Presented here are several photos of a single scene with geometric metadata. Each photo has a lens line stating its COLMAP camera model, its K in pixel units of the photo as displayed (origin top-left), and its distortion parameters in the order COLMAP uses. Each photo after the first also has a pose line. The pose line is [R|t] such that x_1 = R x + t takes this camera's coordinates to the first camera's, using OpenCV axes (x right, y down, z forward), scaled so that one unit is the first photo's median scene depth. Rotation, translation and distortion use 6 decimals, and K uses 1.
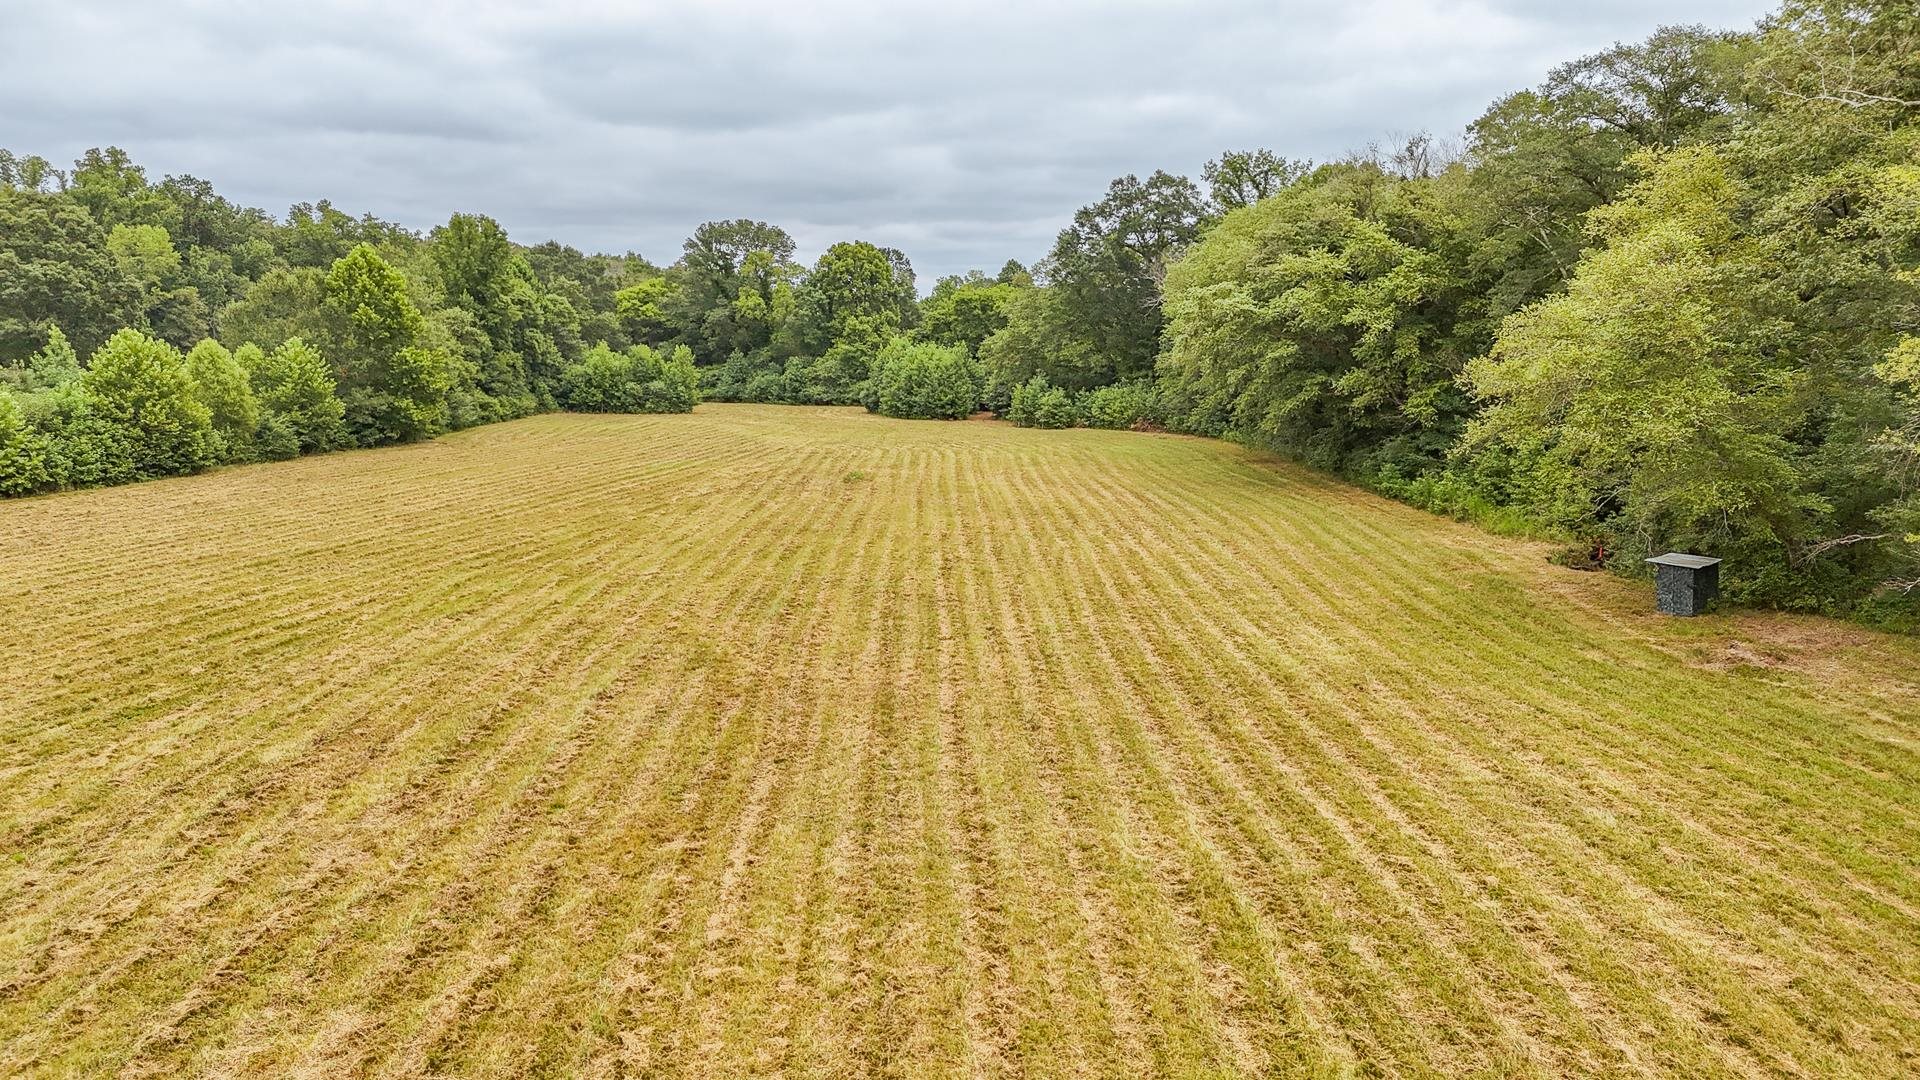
lens RADIAL K [[1411.7, 0, 962.8], [0, 1411.7, 544.1], [0, 0, 1]] dist [0.046334, -0.042891]
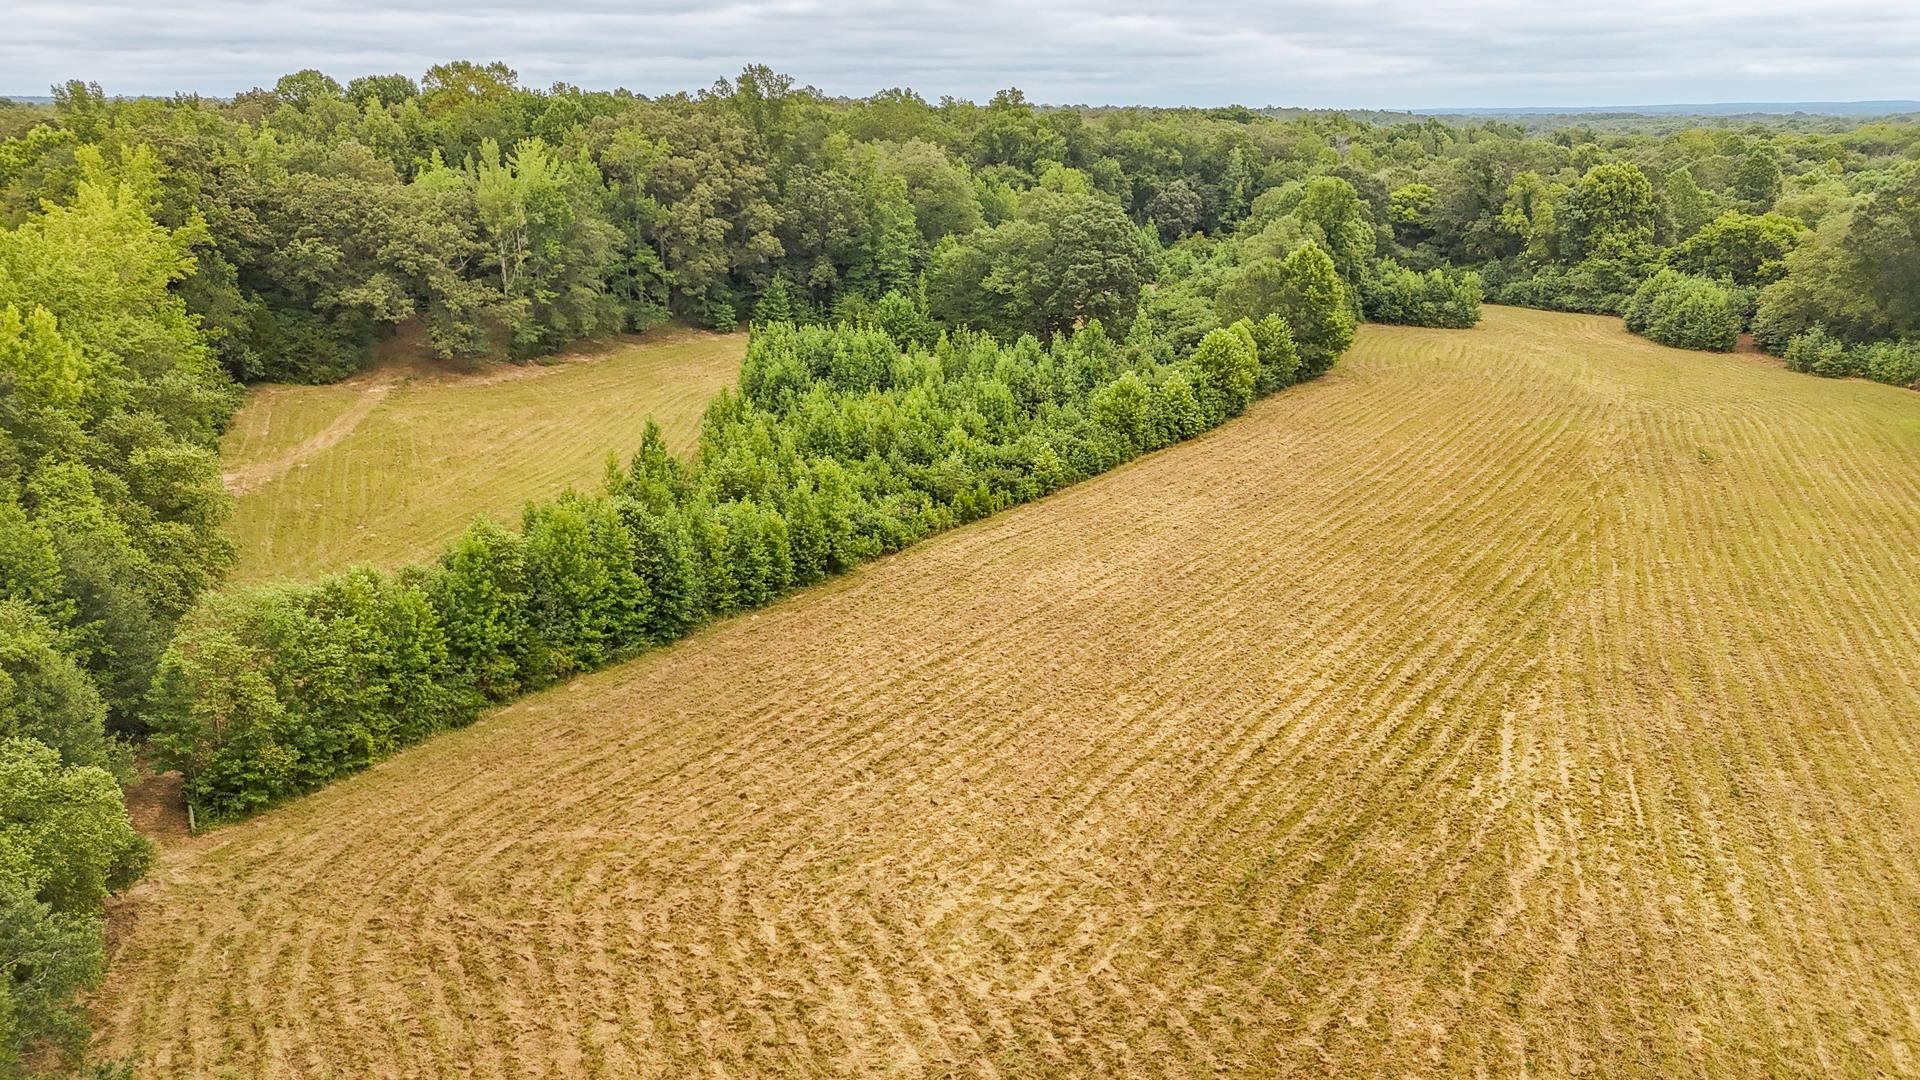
lens RADIAL K [[1411.7, 0, 931.6], [0, 1411.7, 525.7], [0, 0, 1]] dist [0.046334, -0.042891]
pose [[0.912269, 0.110751, -0.394333, -0.116666], [-0.055991, 0.987432, 0.147794, -0.079905], [0.405746, -0.112748, 0.907005, -0.352104]]
